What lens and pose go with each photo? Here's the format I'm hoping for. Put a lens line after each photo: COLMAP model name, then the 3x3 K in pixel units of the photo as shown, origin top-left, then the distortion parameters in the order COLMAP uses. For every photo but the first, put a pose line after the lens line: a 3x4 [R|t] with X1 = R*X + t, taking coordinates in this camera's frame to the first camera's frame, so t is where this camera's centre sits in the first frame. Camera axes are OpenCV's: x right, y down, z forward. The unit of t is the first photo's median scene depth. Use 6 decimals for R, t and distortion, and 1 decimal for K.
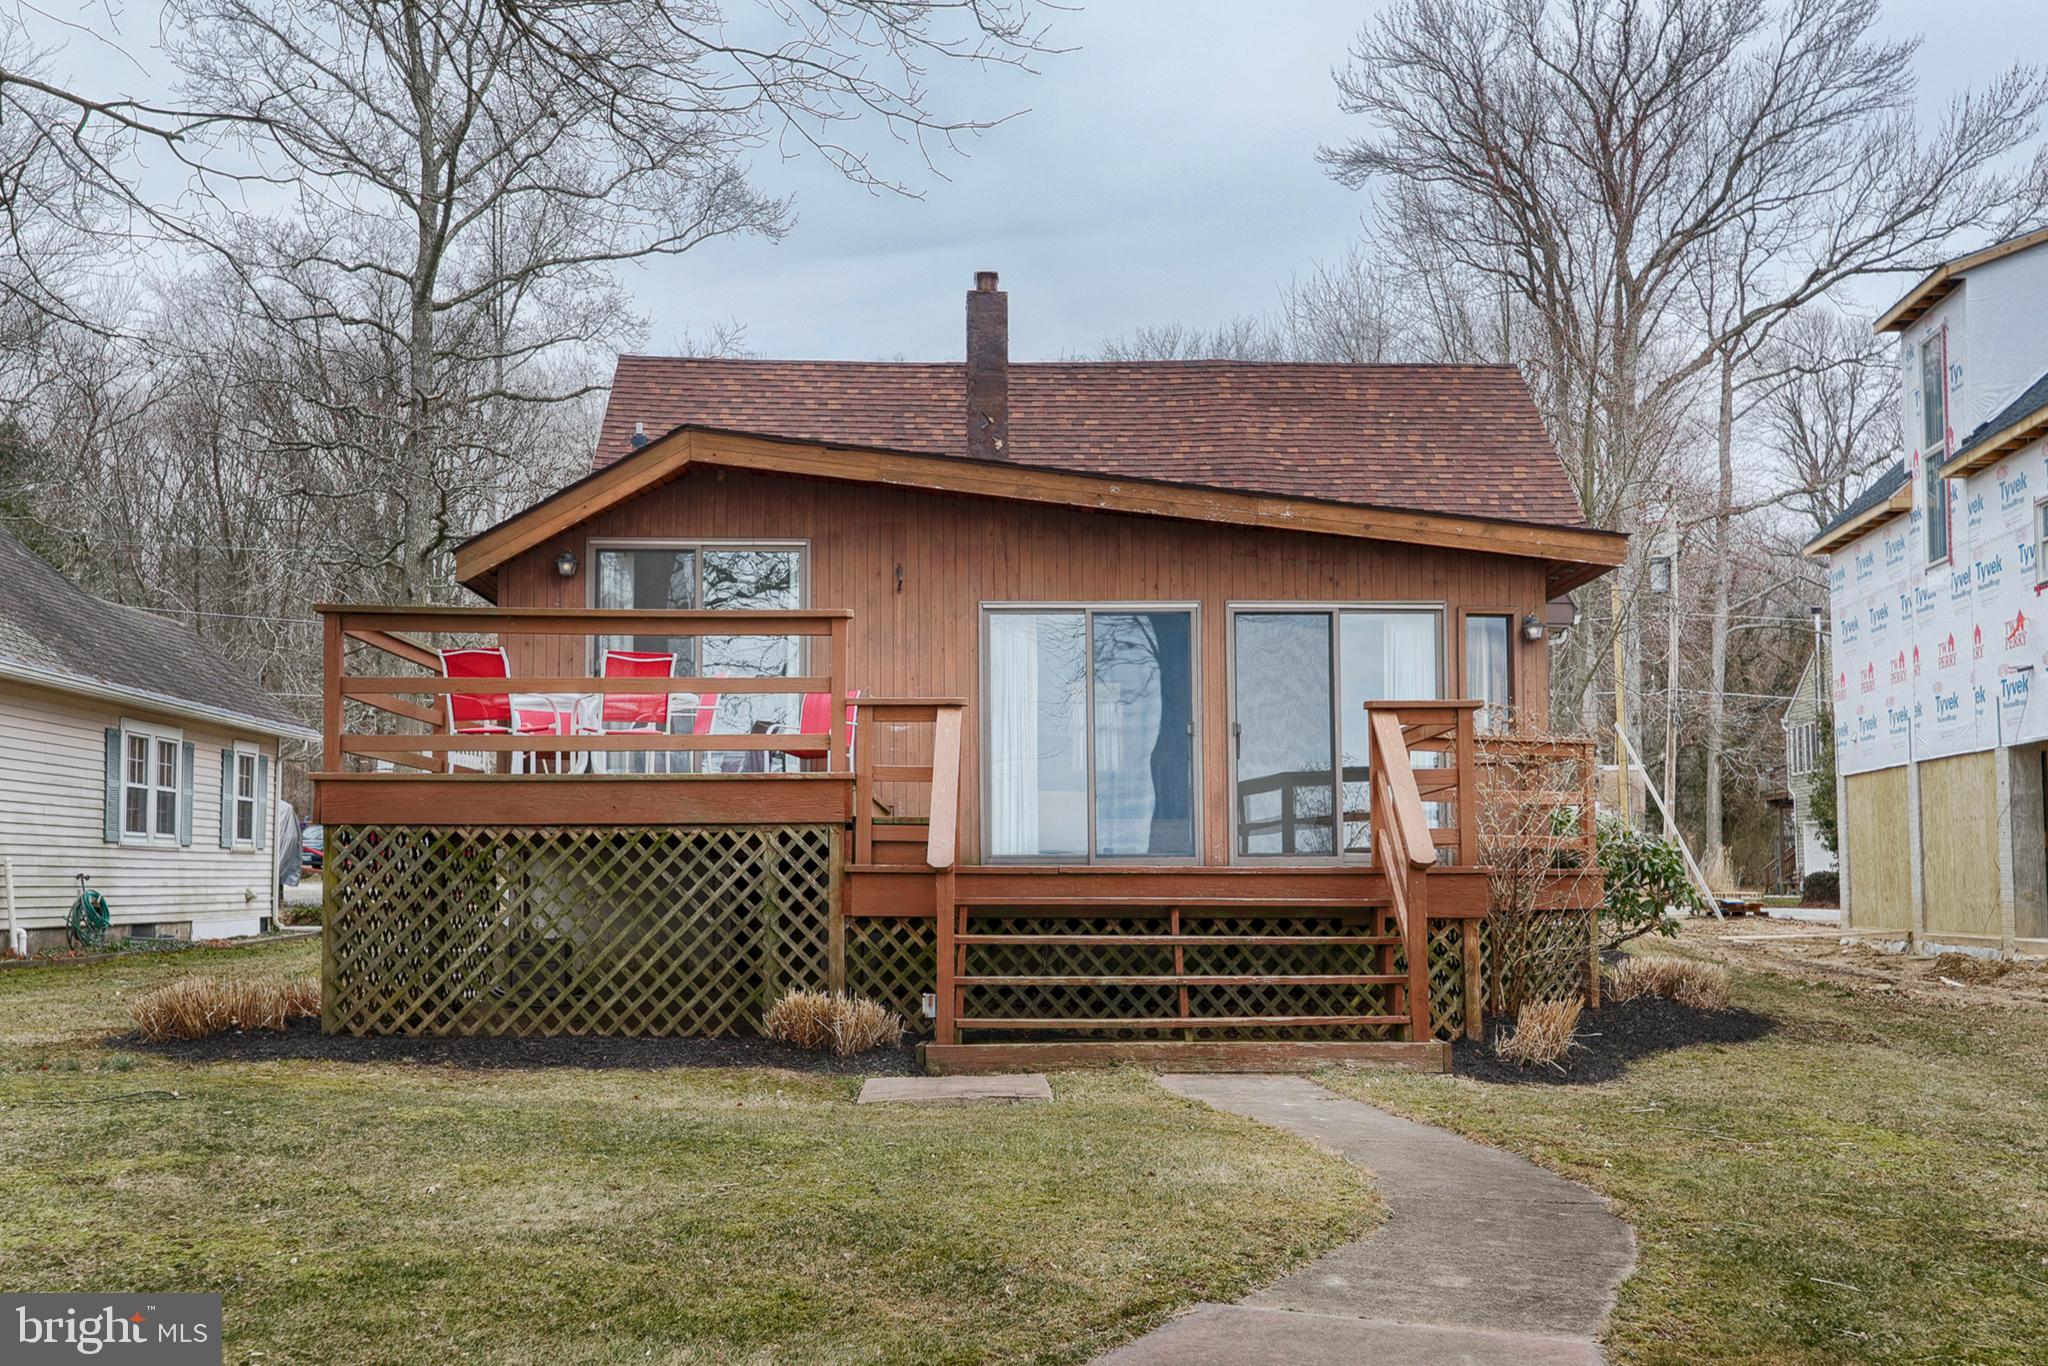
lens RADIAL K [[2186.3, 0, 1024.0], [0, 2186.3, 683.0], [0, 0, 1]] dist [0.075765, -0.010764]
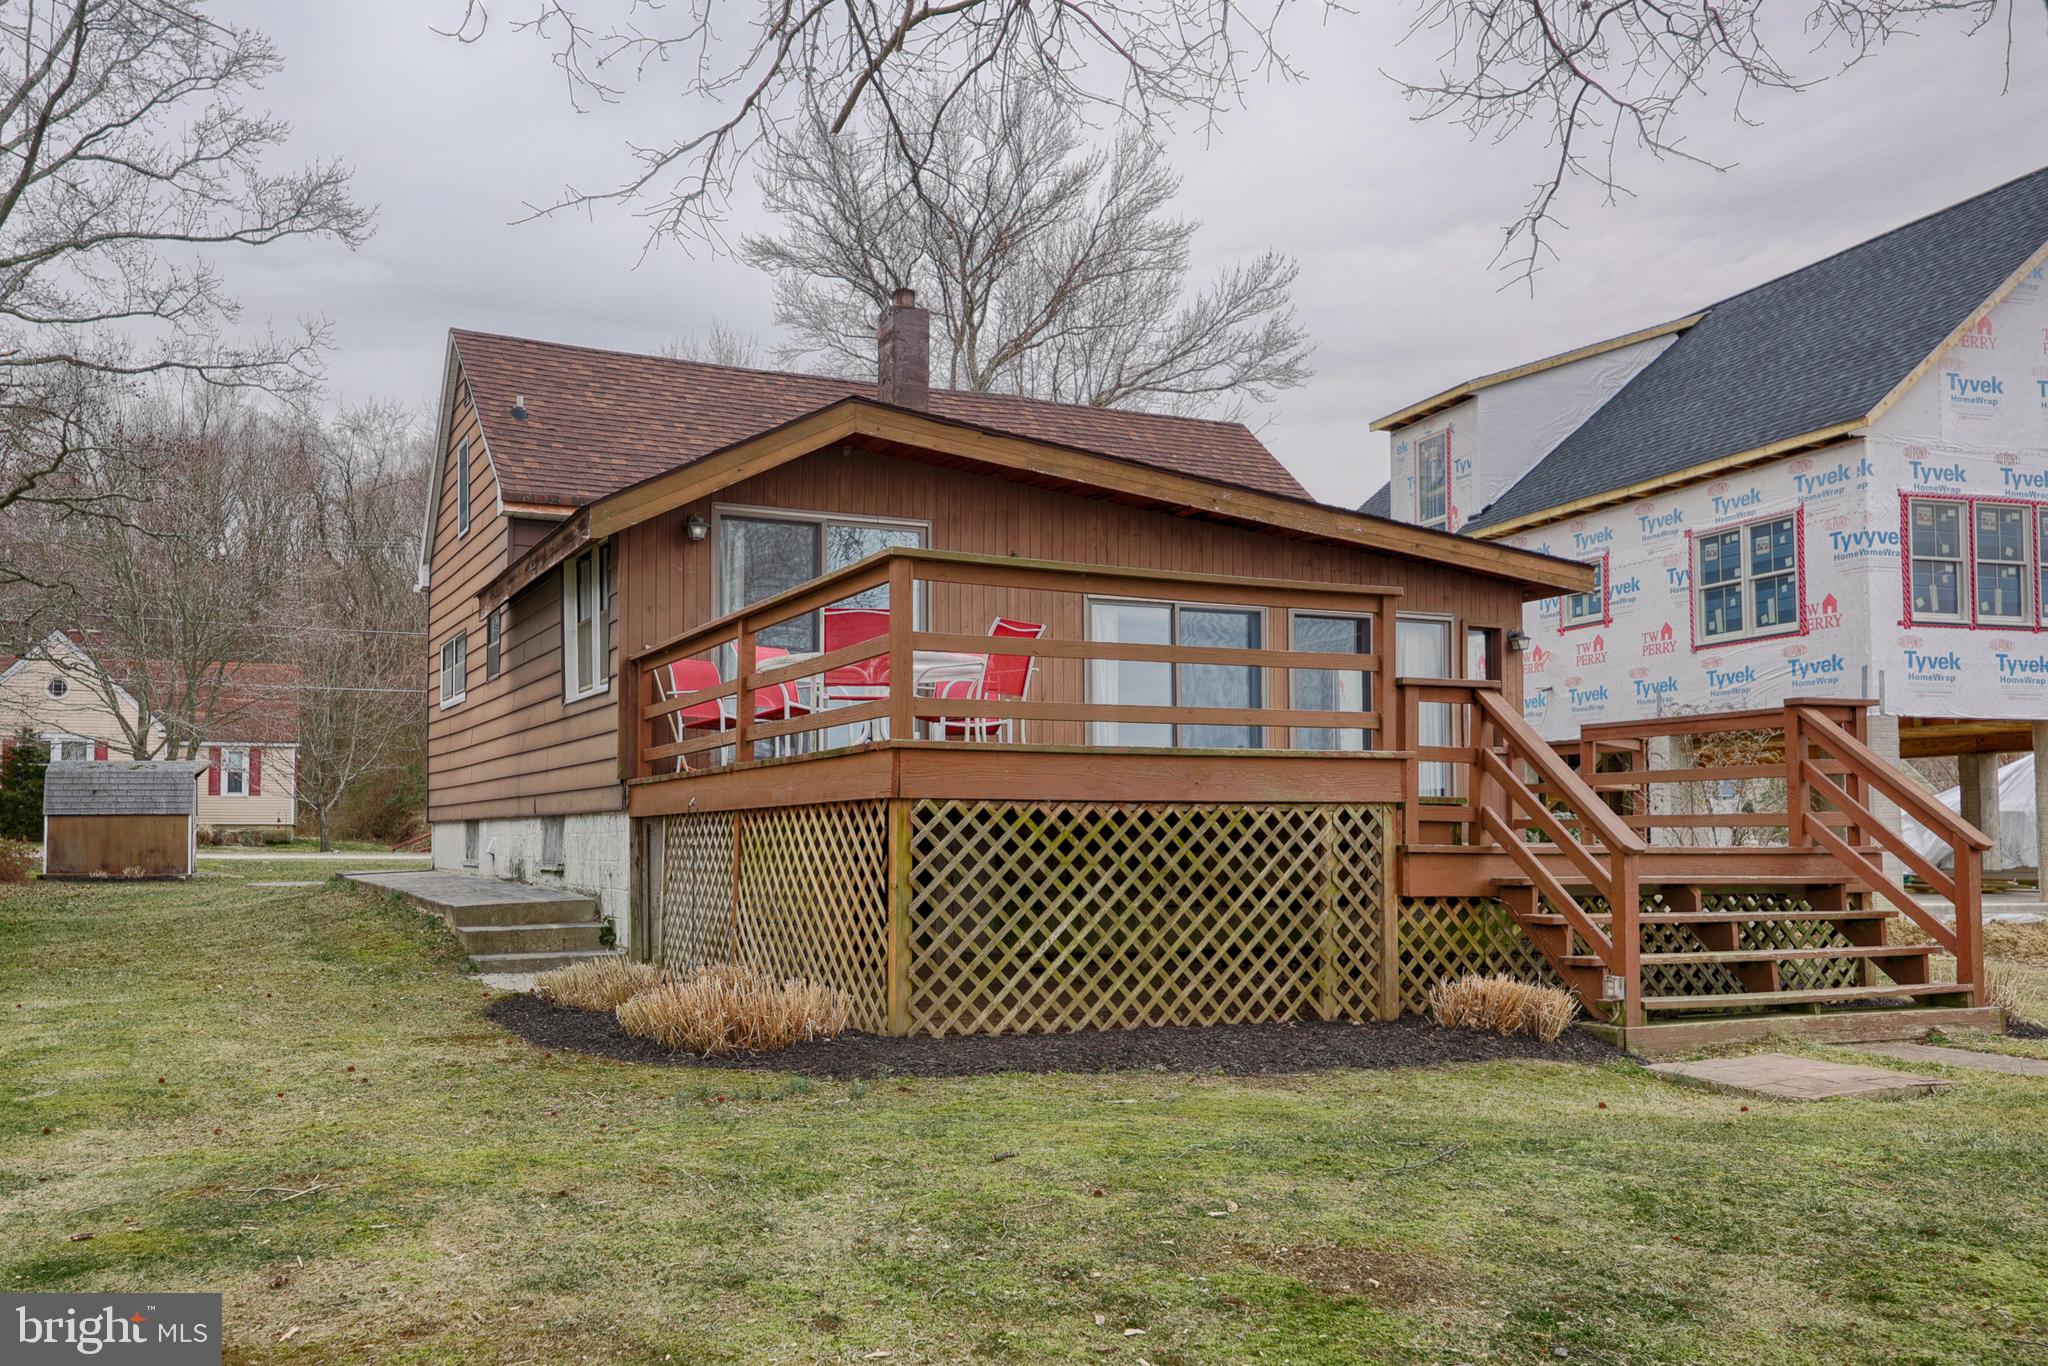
lens RADIAL K [[1744.8, 0, 1024.0], [0, 1744.8, 683.0], [0, 0, 1]] dist [-0.032968, 0.107030]
pose [[0.909905, 0.036204, 0.413234, -0.564273], [-0.035289, 0.999329, -0.009850, 0.023457], [-0.413314, -0.005620, 0.910571, 0.350150]]
